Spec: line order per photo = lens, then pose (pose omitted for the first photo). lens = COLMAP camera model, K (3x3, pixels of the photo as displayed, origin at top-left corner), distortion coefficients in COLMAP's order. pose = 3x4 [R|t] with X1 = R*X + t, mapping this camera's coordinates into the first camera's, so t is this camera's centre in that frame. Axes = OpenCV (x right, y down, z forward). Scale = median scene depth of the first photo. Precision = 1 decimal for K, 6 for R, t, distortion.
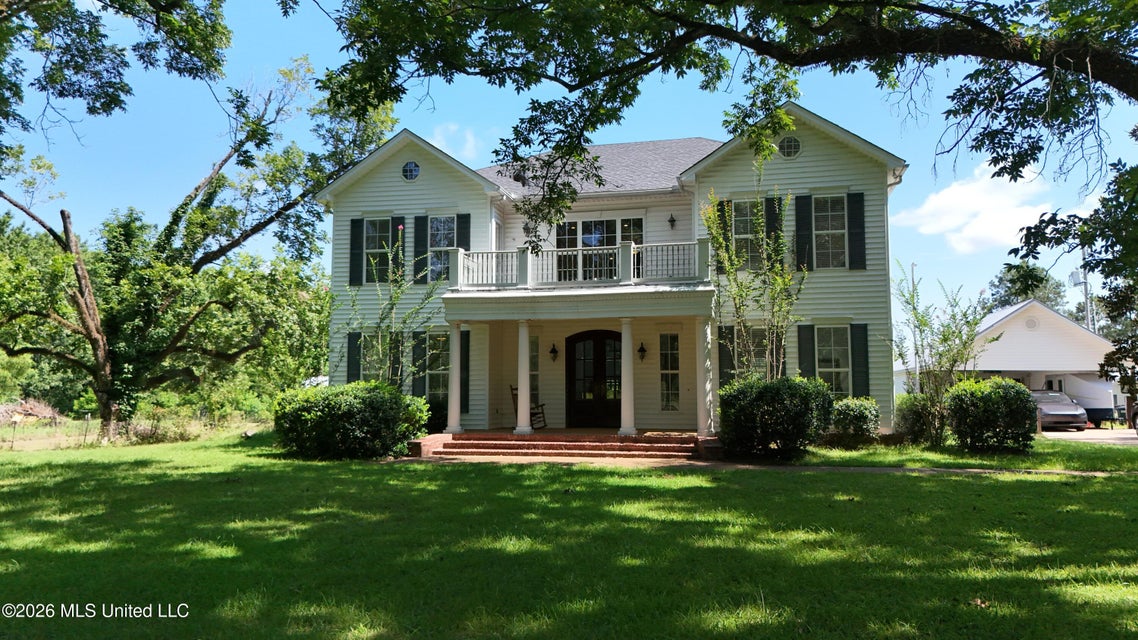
lens RADIAL K [[808.0, 0, 566.2], [0, 808.0, 326.7], [0, 0, 1]] dist [-0.040254, -0.000606]
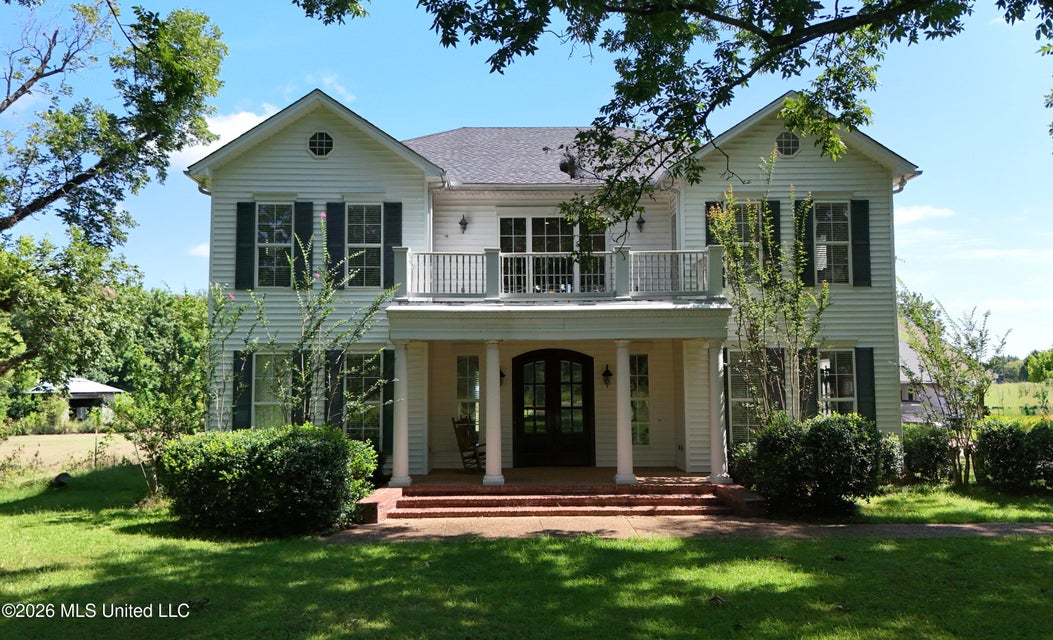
lens RADIAL K [[841.6, 0, 531.3], [0, 841.6, 317.0], [0, 0, 1]] dist [-0.029127, 0.005471]
pose [[0.971888, 0.014321, 0.235007, -0.193892], [-0.012961, 0.999889, -0.007331, -0.023776], [-0.235086, 0.004079, 0.971966, 0.171485]]
